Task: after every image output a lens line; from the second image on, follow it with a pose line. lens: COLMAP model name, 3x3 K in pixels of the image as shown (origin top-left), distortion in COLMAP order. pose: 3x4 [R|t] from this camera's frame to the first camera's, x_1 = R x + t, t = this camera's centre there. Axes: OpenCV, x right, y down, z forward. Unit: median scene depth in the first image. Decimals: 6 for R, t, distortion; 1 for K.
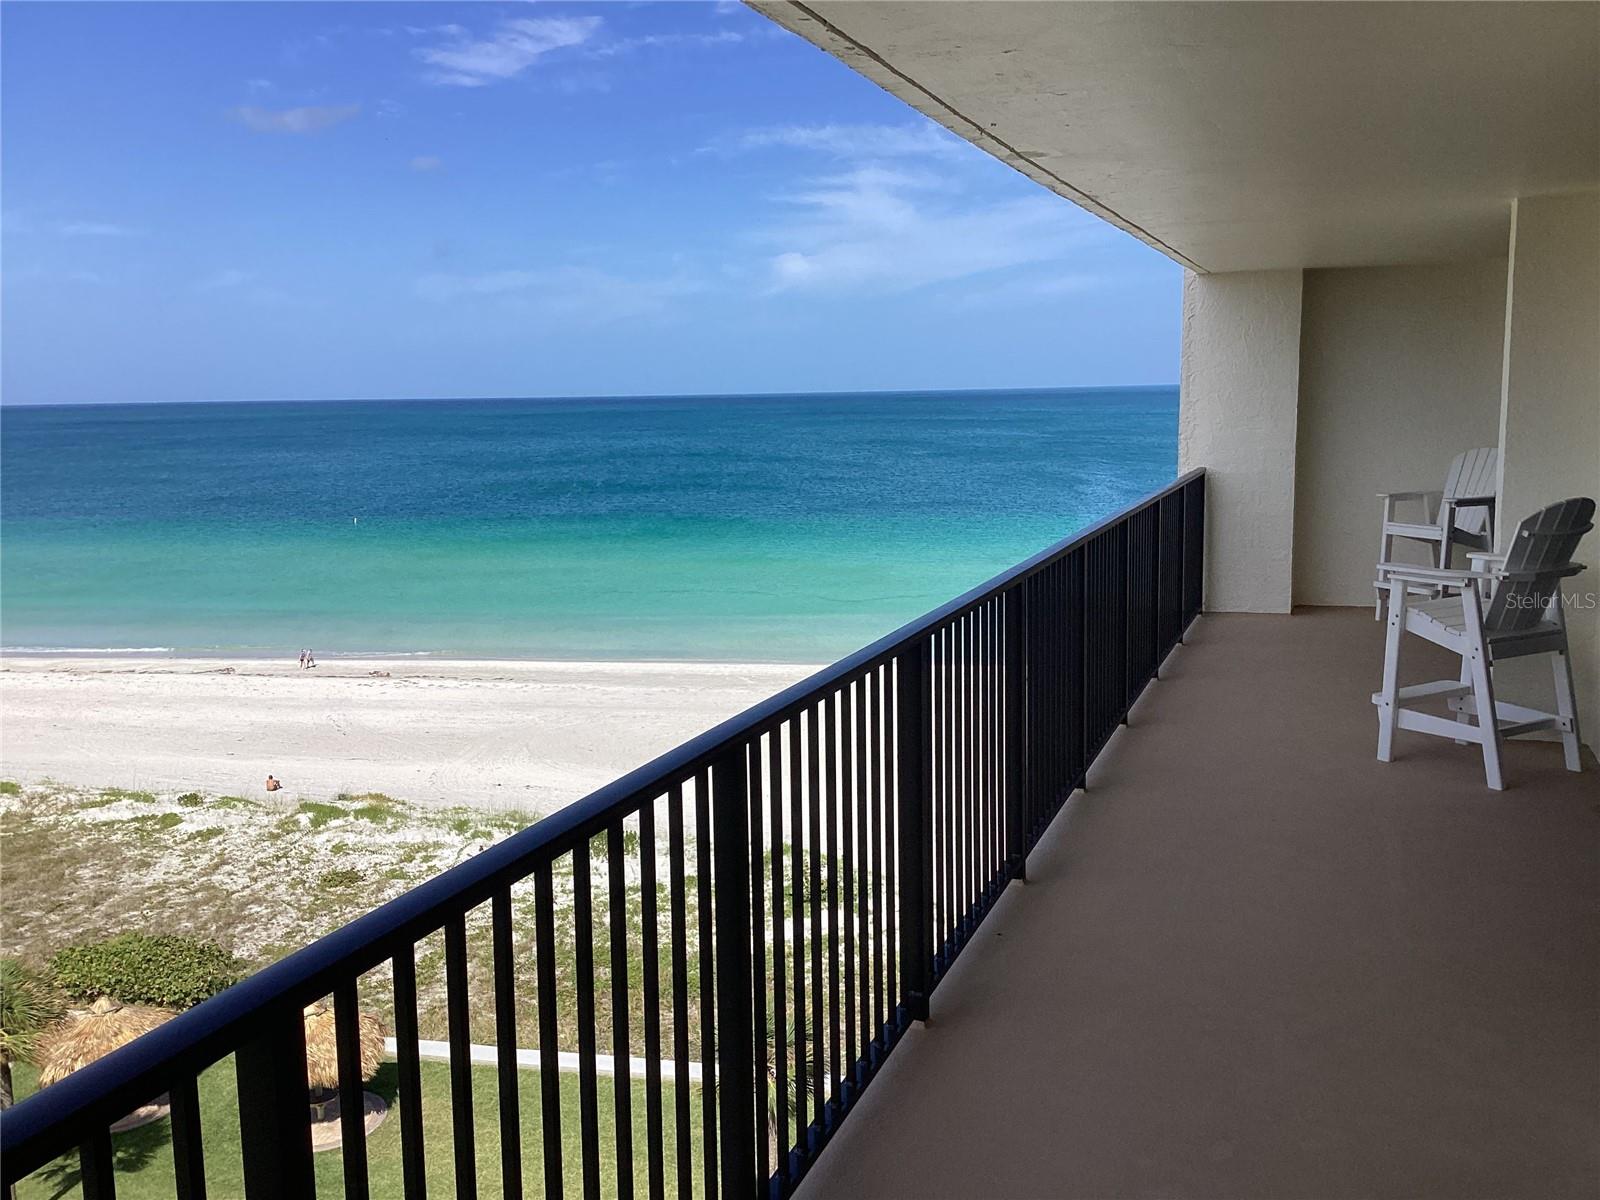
lens RADIAL K [[1420.7, 0, 807.6], [0, 1420.7, 606.3], [0, 0, 1]] dist [0.130223, -0.219666]
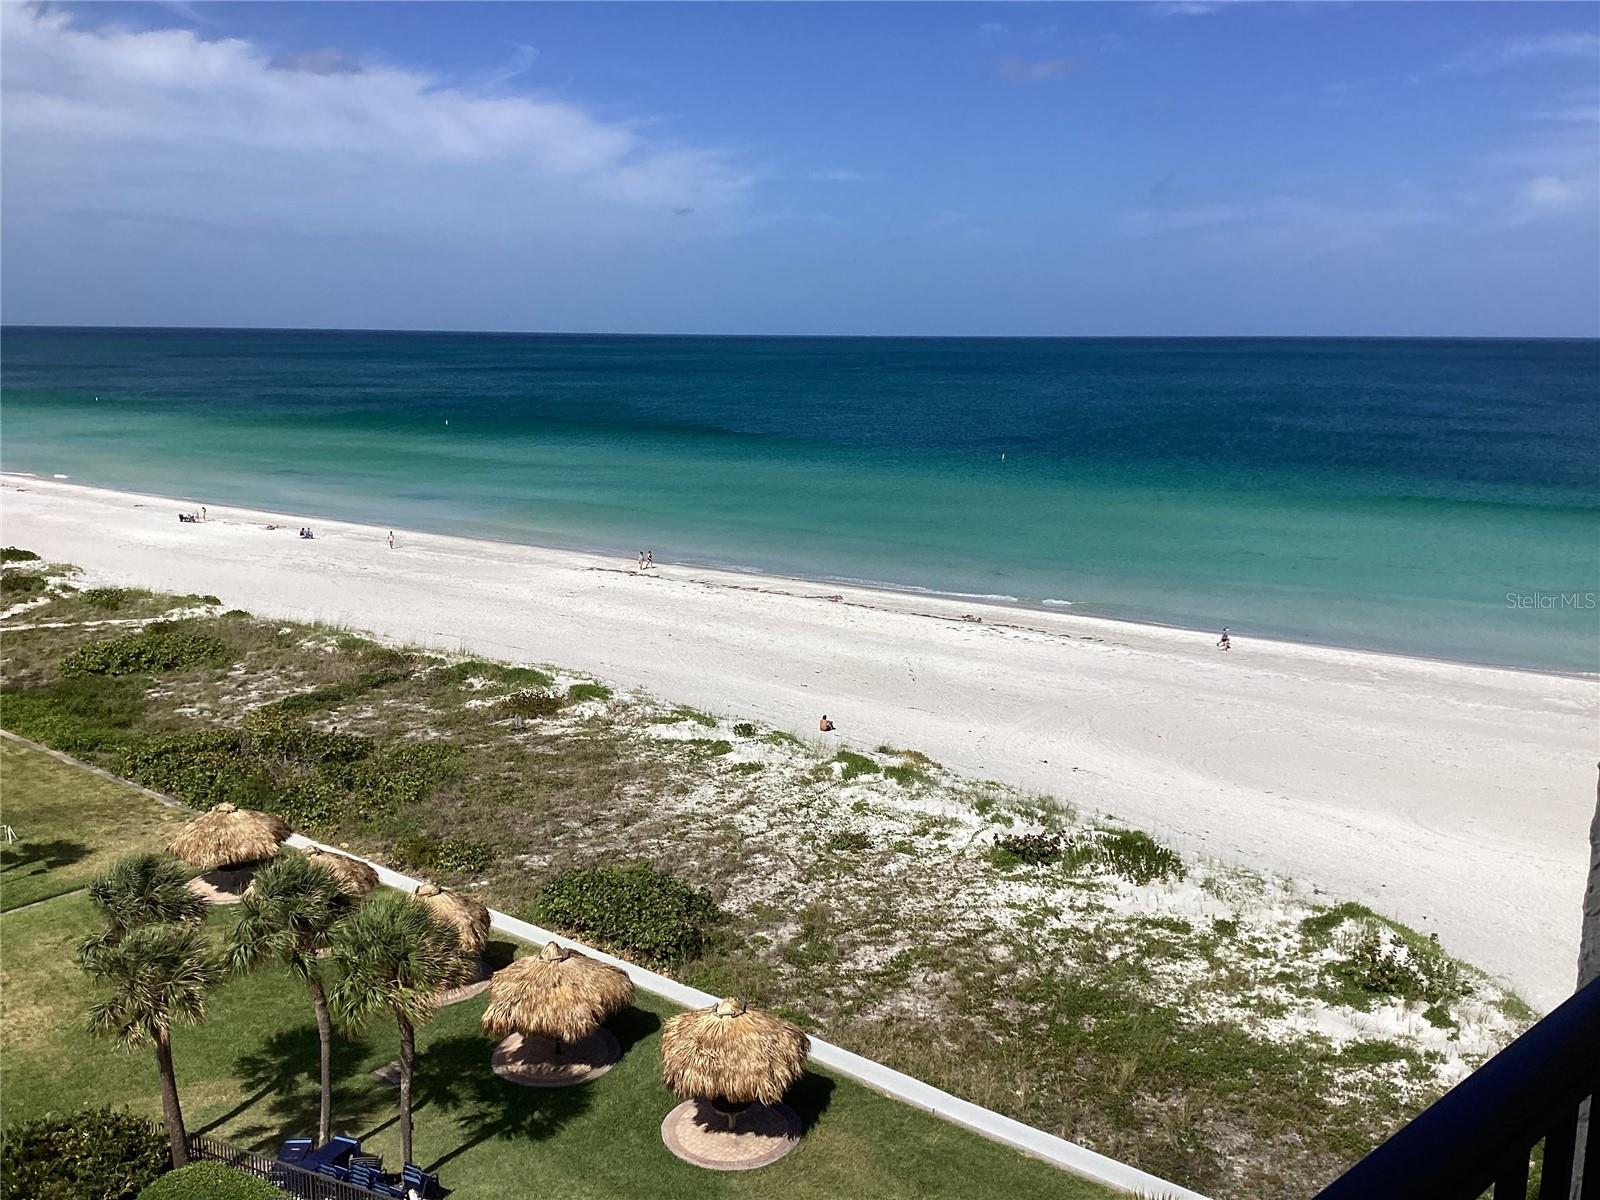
lens RADIAL K [[1420.7, 0, 807.6], [0, 1420.7, 606.3], [0, 0, 1]] dist [0.130223, -0.219666]
pose [[0.893654, 0.109969, -0.435073, 0.040915], [-0.091454, 0.993793, 0.063342, -0.021141], [0.439338, -0.016817, 0.898164, 0.131459]]
